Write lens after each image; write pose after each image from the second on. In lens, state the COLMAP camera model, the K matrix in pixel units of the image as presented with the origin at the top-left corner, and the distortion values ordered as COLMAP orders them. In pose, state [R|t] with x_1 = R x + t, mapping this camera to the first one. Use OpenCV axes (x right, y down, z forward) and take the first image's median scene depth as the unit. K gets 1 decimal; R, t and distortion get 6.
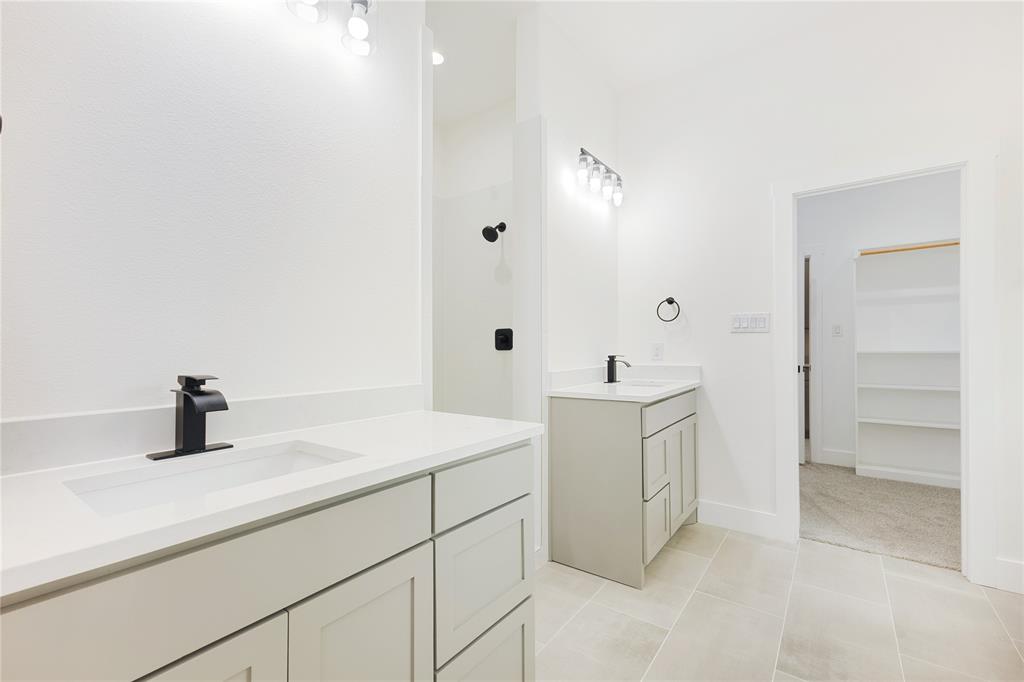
lens RADIAL K [[447.0, 0, 516.0], [0, 447.0, 342.9], [0, 0, 1]] dist [0.005511, 0.001136]
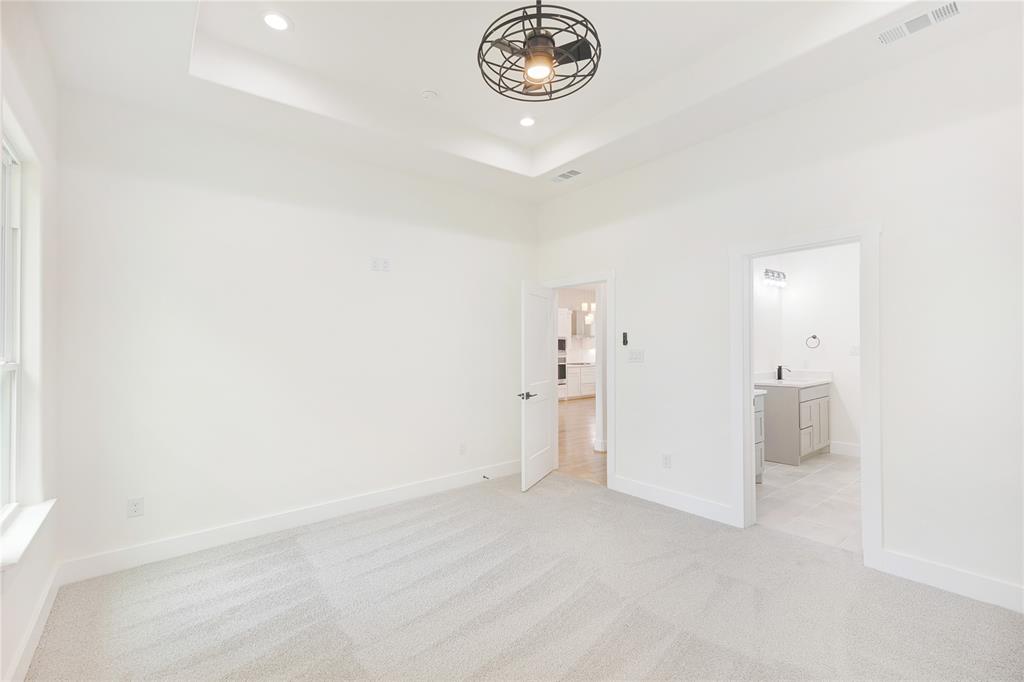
lens RADIAL K [[447.0, 0, 504.0], [0, 447.0, 348.8], [0, 0, 1]] dist [0.005511, 0.001136]
pose [[0.960968, -0.001748, -0.276655, -0.425068], [0.006550, 0.999844, 0.016433, -0.090454], [0.276583, -0.017604, 0.960829, -1.287715]]
